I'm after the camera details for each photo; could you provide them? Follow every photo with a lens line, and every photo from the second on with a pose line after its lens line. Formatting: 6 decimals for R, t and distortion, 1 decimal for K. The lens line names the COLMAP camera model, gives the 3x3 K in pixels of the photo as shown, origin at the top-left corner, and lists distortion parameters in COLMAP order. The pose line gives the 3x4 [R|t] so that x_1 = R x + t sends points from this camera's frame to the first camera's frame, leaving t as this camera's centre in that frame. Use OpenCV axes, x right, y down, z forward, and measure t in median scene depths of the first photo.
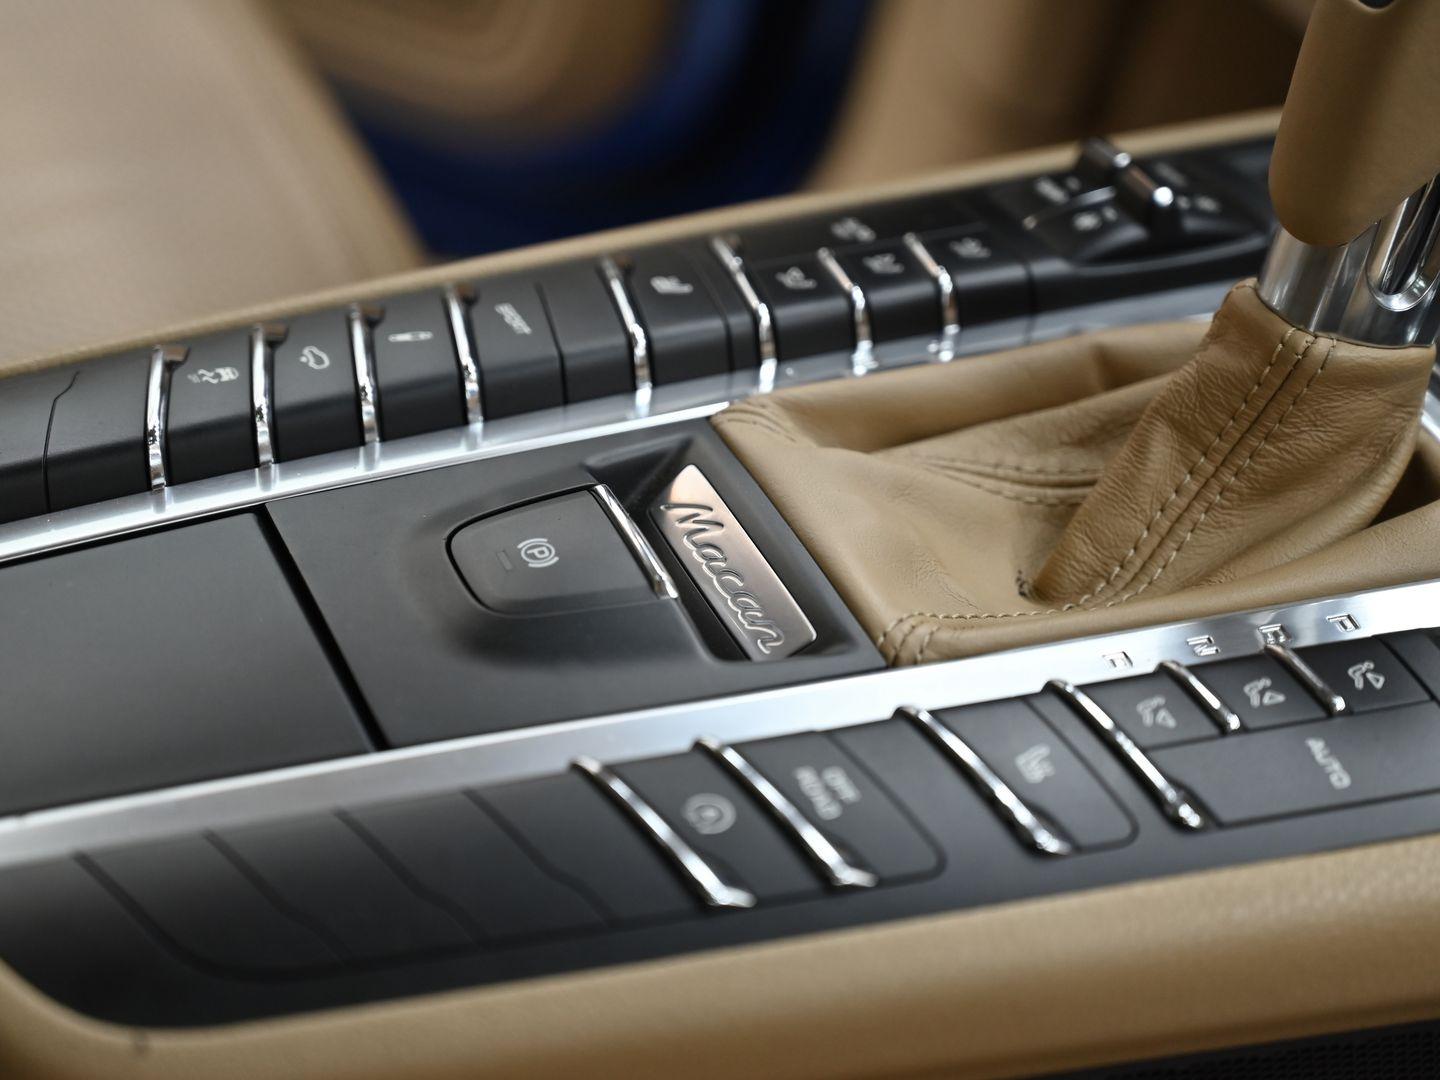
lens RADIAL K [[3321.1, 0, 719.3], [0, 3321.1, 564.9], [0, 0, 1]] dist [0.020119, -0.116573]
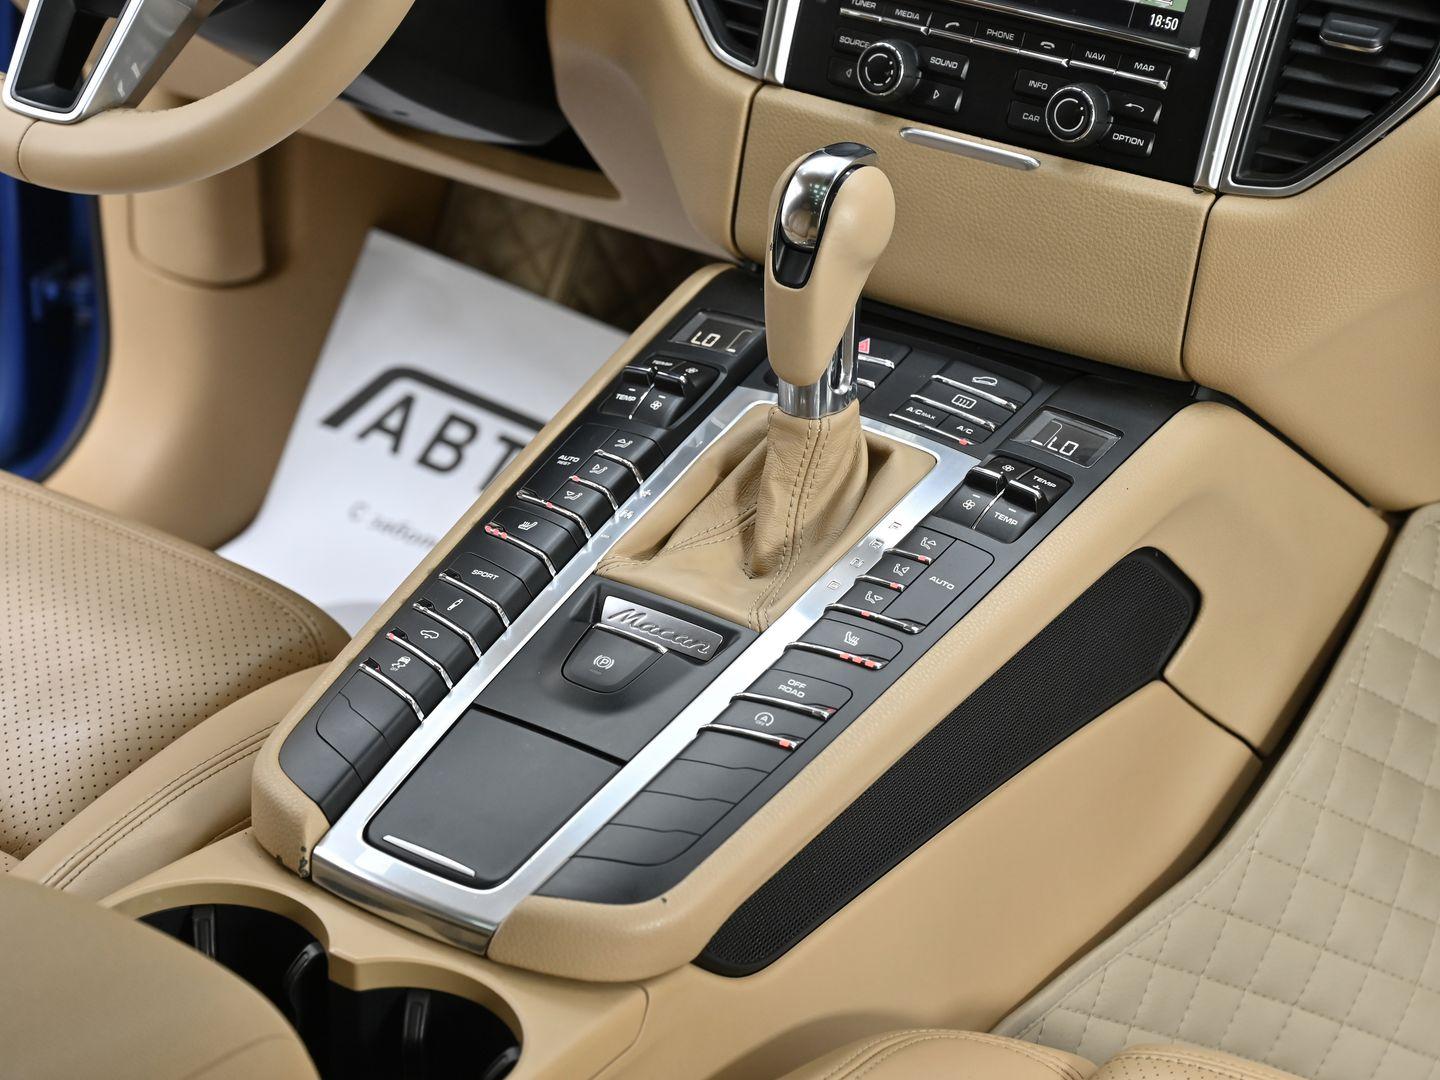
lens RADIAL K [[3321.1, 0, 719.3], [0, 3321.1, 564.9], [0, 0, 1]] dist [0.020119, -0.116573]
pose [[0.821358, -0.465559, 0.329586, -0.679983], [0.443001, 0.884622, 0.145580, -0.344434], [-0.359335, 0.026434, 0.932834, -1.110905]]
